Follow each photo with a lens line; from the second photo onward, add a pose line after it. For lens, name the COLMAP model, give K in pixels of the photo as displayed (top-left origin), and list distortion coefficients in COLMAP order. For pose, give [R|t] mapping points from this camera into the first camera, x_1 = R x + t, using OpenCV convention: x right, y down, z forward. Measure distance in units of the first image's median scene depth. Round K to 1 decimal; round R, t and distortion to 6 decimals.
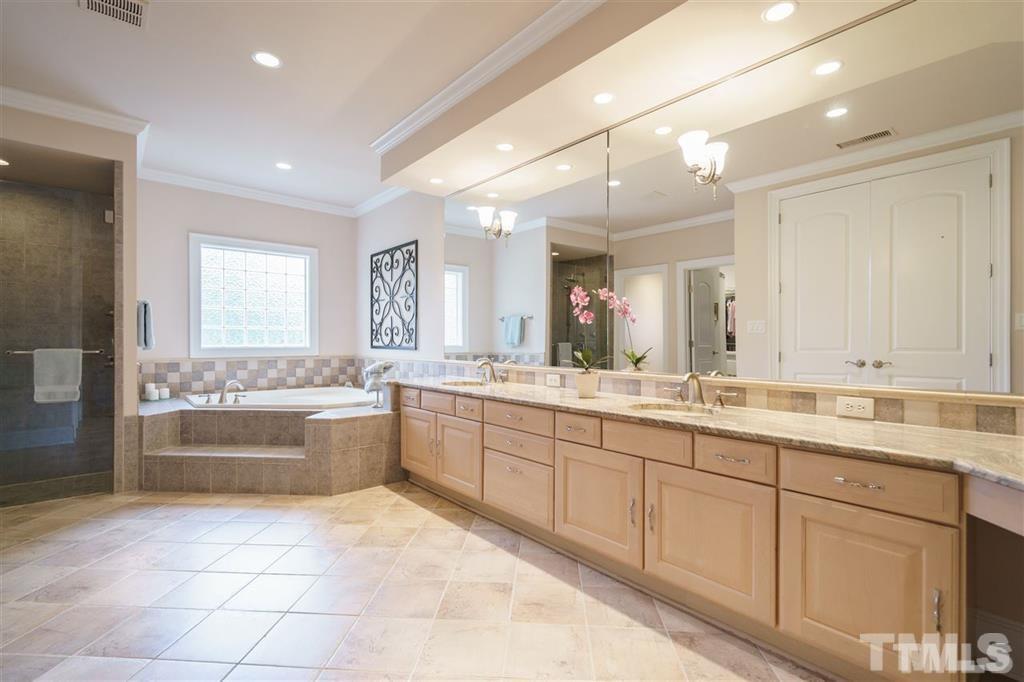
lens RADIAL K [[502.9, 0, 521.7], [0, 502.9, 342.4], [0, 0, 1]] dist [0.011468, -0.000297]
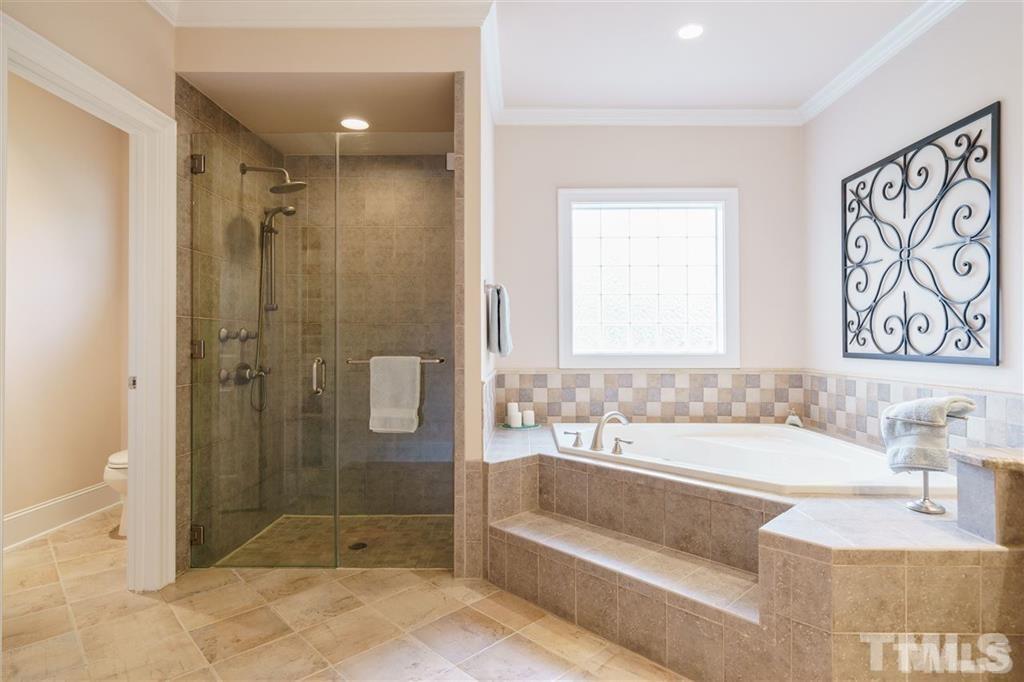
lens RADIAL K [[535.4, 0, 515.2], [0, 535.4, 336.6], [0, 0, 1]] dist [-0.000804, -0.000035]
pose [[0.760287, -0.007440, -0.649544, -0.224478], [0.000975, 0.999946, -0.010313, -0.005180], [0.649586, 0.007208, 0.760254, 0.402649]]
